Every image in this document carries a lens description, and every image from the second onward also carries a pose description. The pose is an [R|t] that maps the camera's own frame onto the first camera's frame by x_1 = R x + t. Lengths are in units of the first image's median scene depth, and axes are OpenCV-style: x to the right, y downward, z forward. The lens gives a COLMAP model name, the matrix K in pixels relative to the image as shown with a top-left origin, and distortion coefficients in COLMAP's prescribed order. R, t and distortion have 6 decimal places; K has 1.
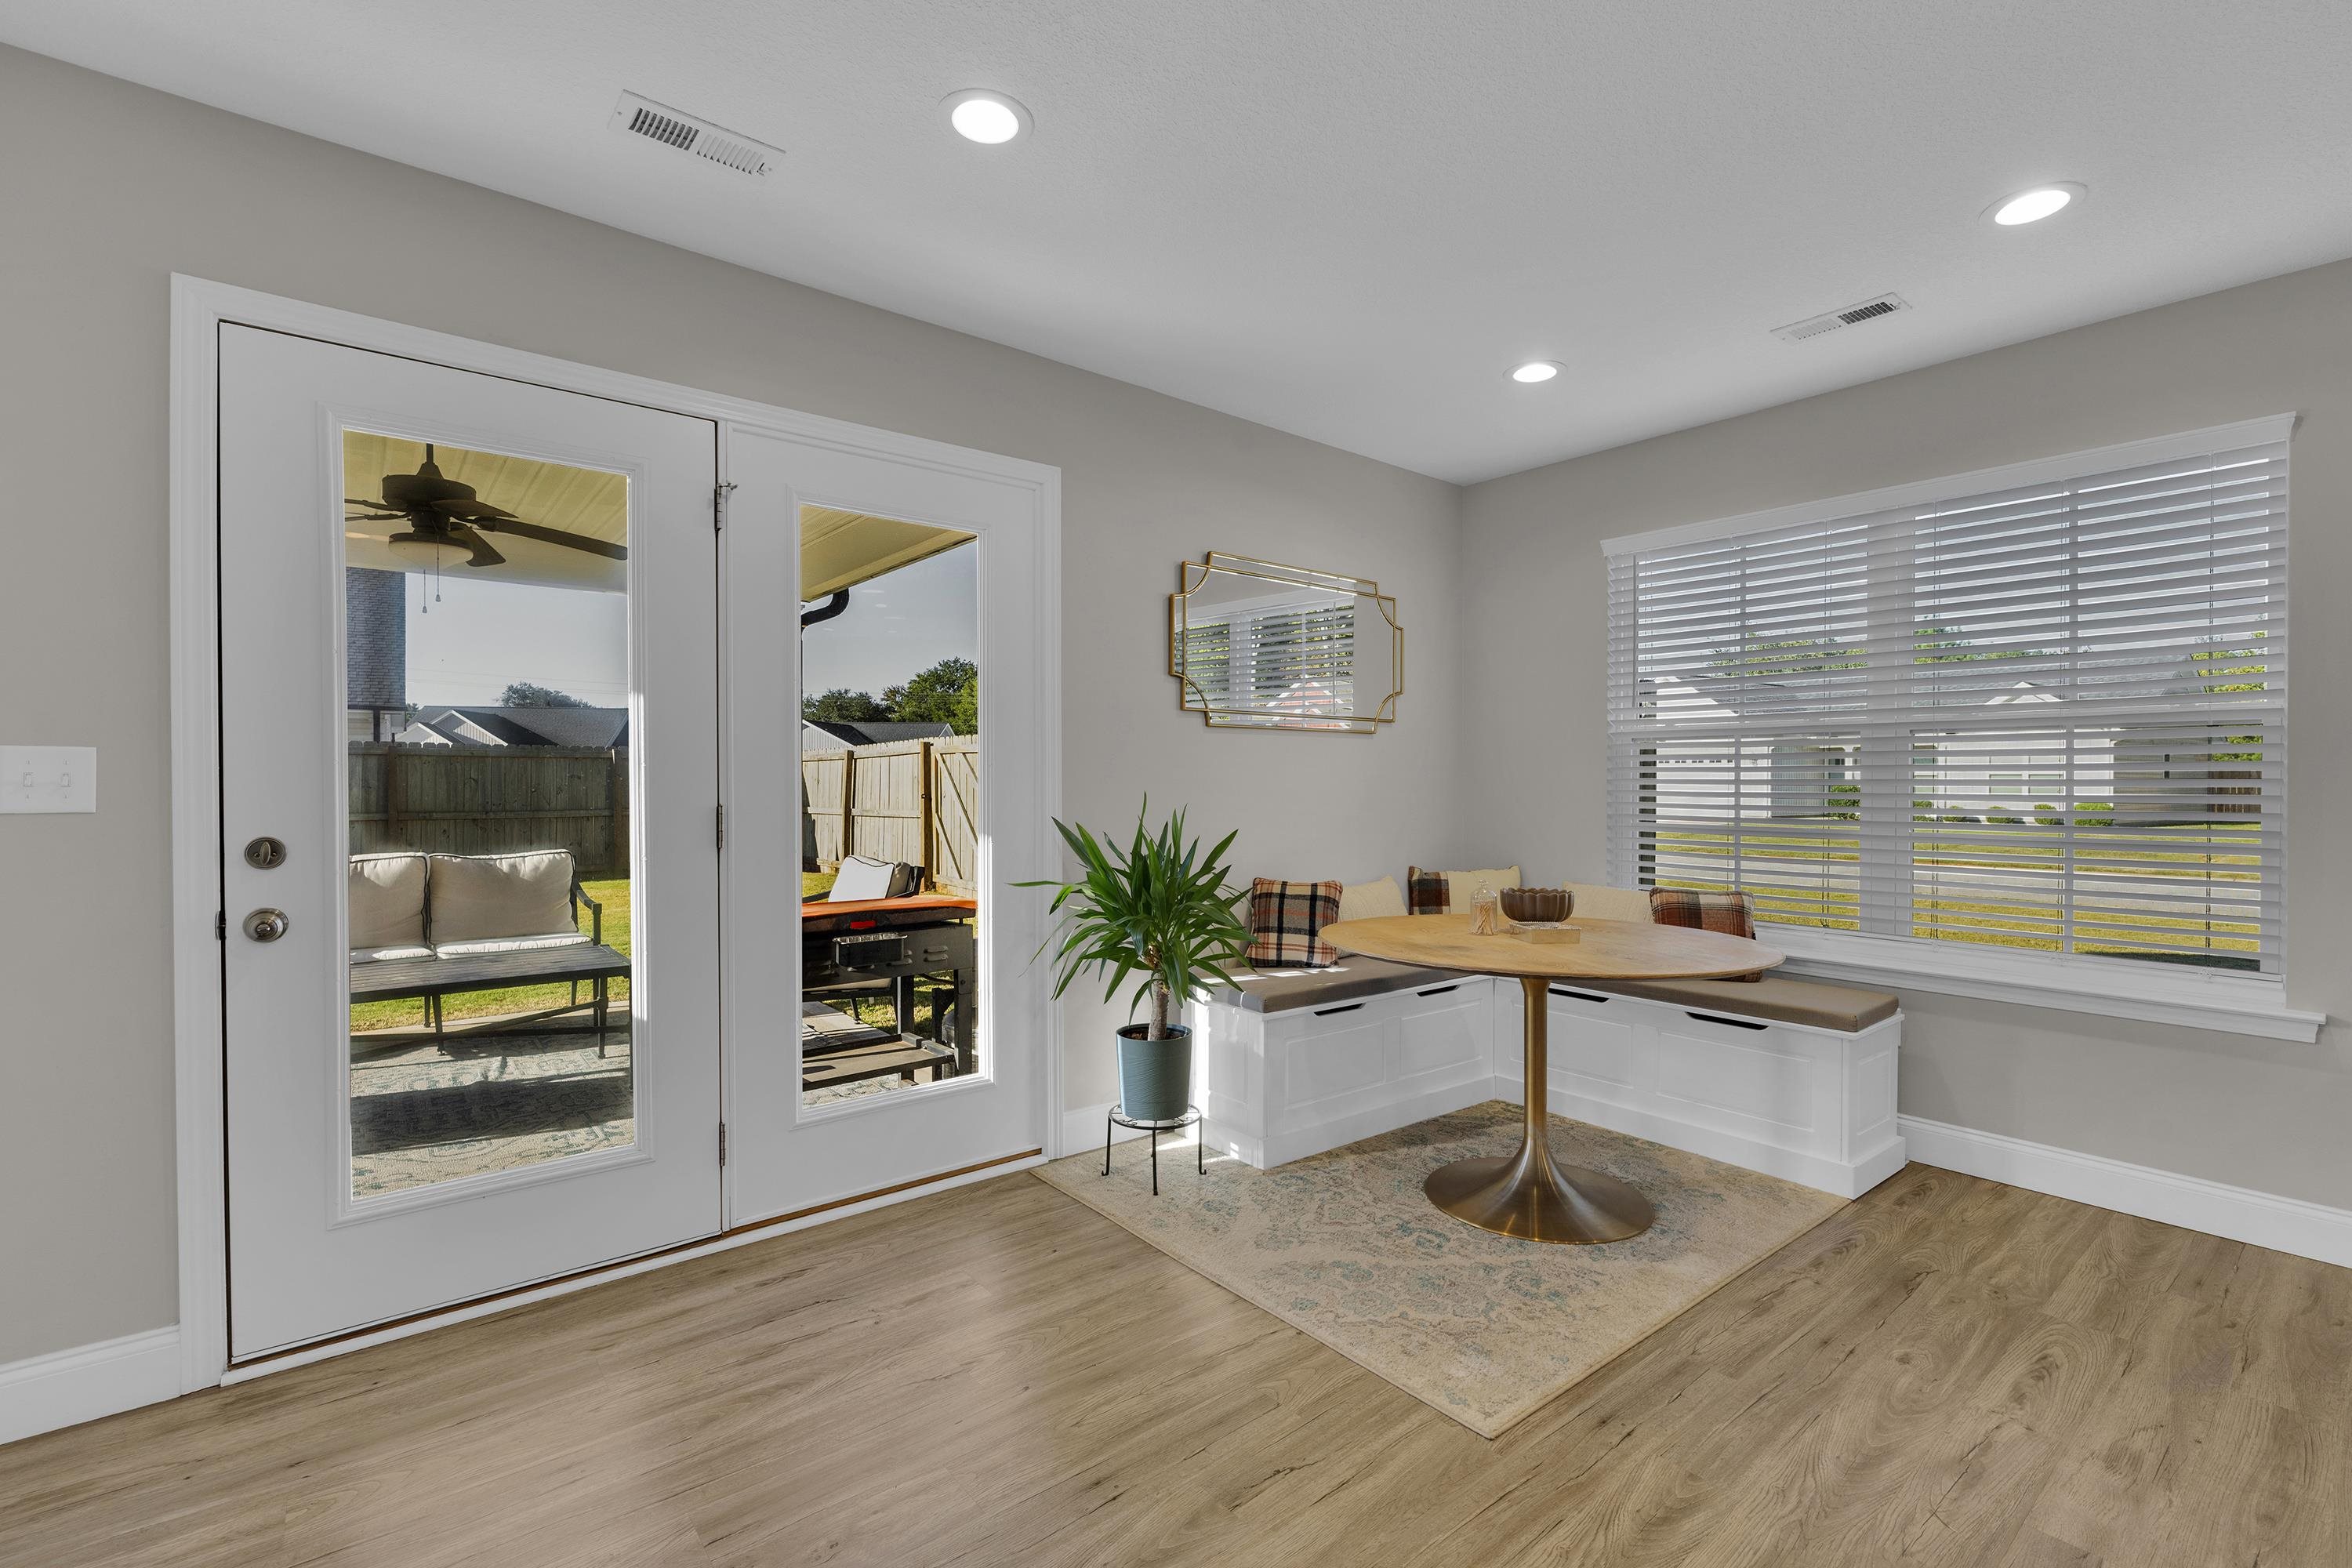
lens RADIAL K [[1067.6, 0, 1185.7], [0, 1067.6, 787.2], [0, 0, 1]] dist [-0.000538, -0.000221]
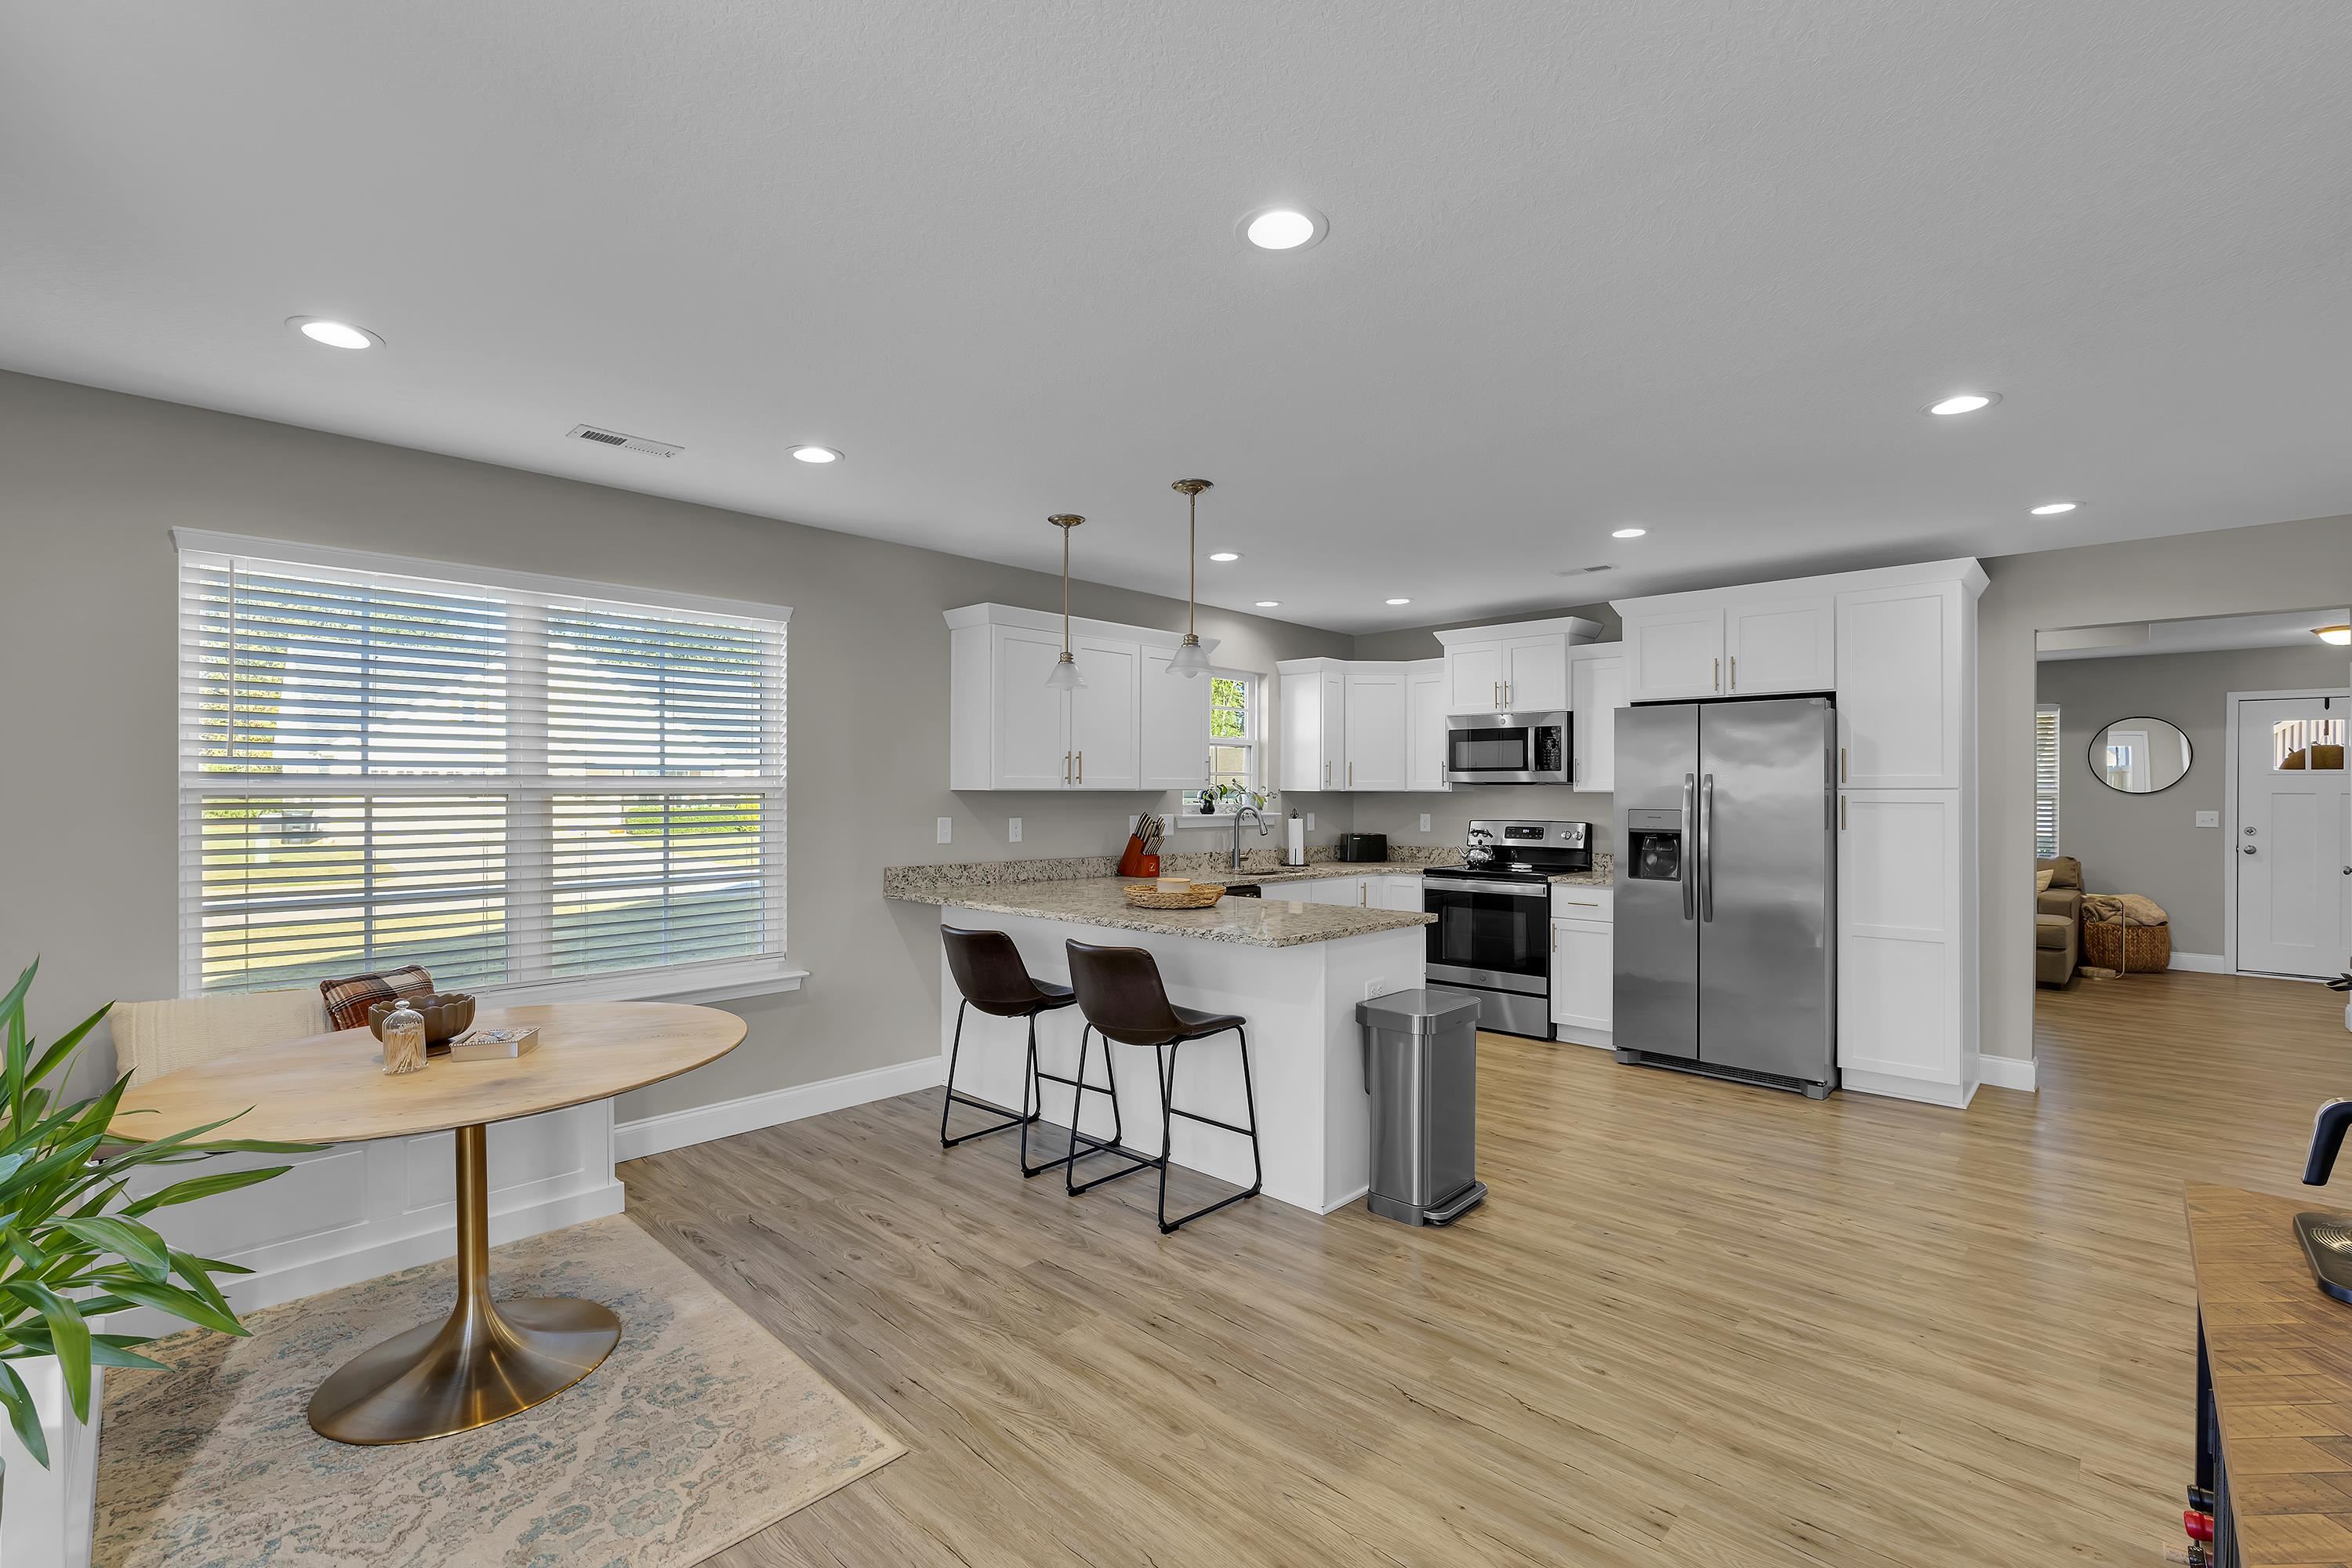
lens RADIAL K [[1041.9, 0, 1190.7], [0, 1041.9, 790.0], [0, 0, 1]] dist [-0.000480, 0.000065]
pose [[-0.153140, -0.004555, 0.988194, -0.638712], [0.003140, 0.999982, 0.005096, -0.077851], [-0.988200, 0.003884, -0.153123, 0.640503]]
